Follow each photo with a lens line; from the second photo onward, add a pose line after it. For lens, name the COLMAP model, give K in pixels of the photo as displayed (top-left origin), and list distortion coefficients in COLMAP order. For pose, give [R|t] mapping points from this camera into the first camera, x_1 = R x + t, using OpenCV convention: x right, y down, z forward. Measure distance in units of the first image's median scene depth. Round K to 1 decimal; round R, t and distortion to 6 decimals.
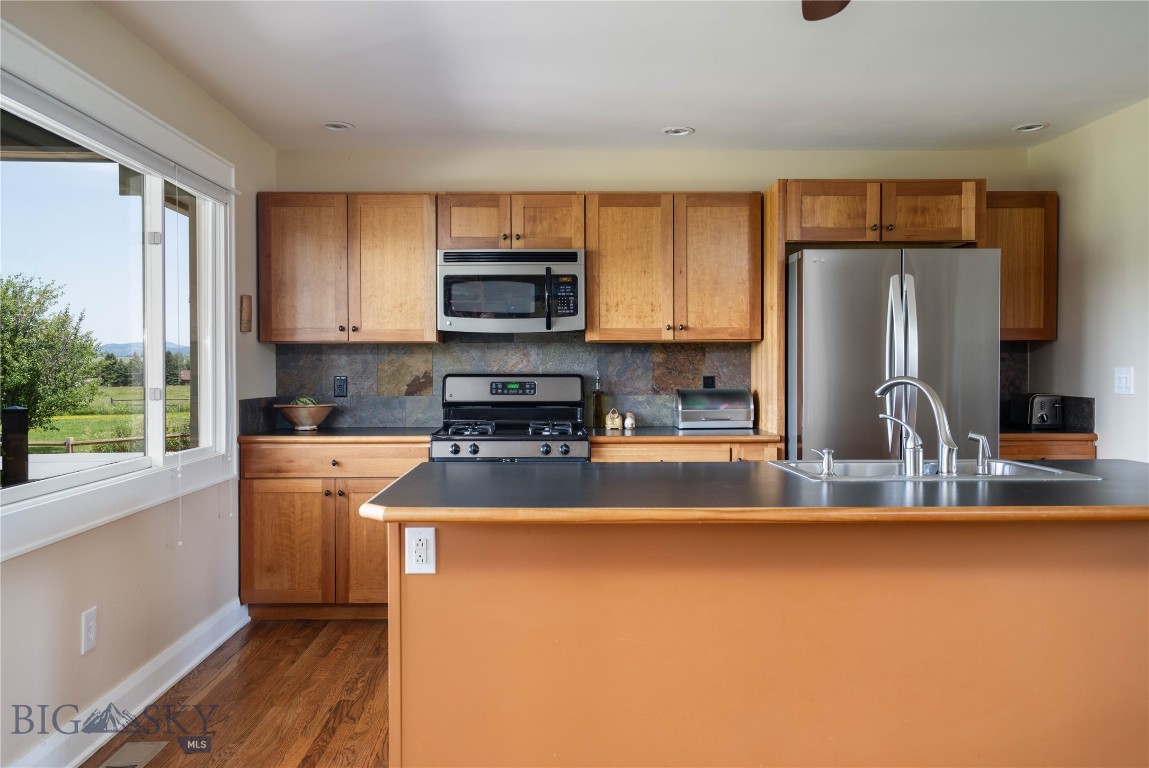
lens RADIAL K [[910.8, 0, 571.9], [0, 910.8, 379.8], [0, 0, 1]] dist [0.003336, -0.001410]
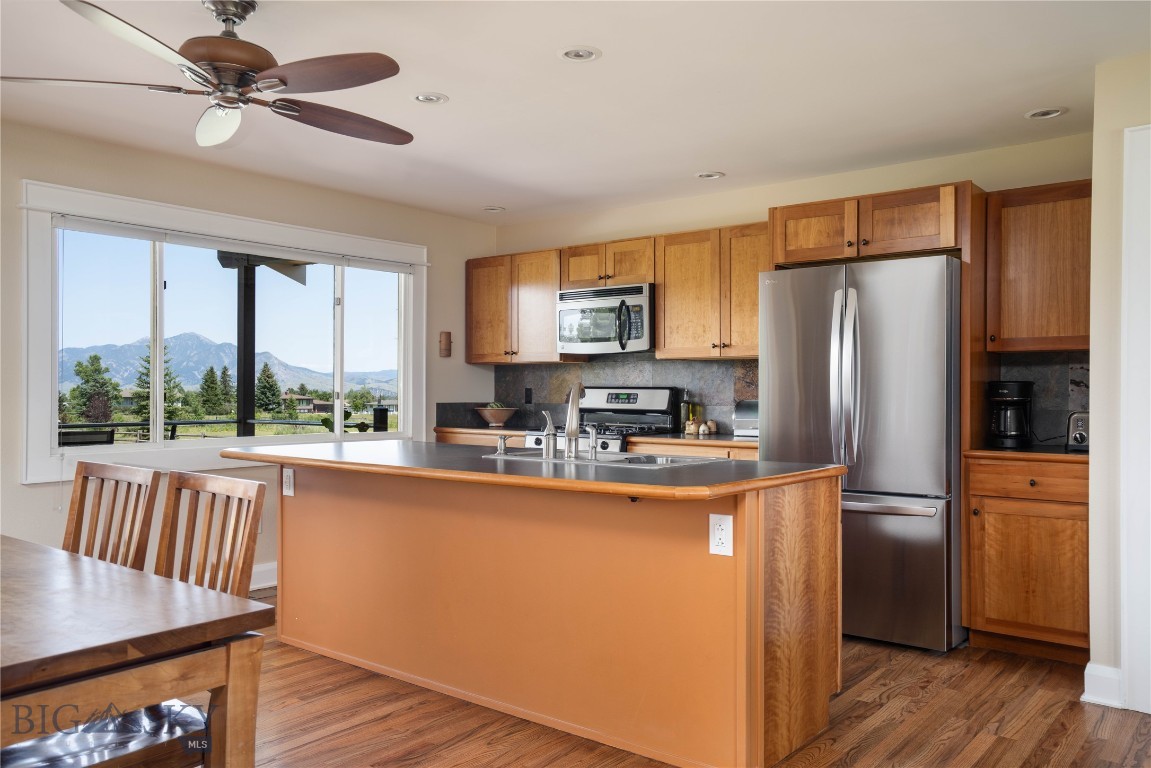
lens RADIAL K [[895.8, 0, 574.6], [0, 895.8, 389.4], [0, 0, 1]] dist [0.001210, 0.001310]
pose [[0.765585, 0.004792, -0.643317, 0.697184], [-0.015194, 0.999828, -0.010634, 0.011946], [0.643155, 0.017915, 0.765526, 0.027076]]
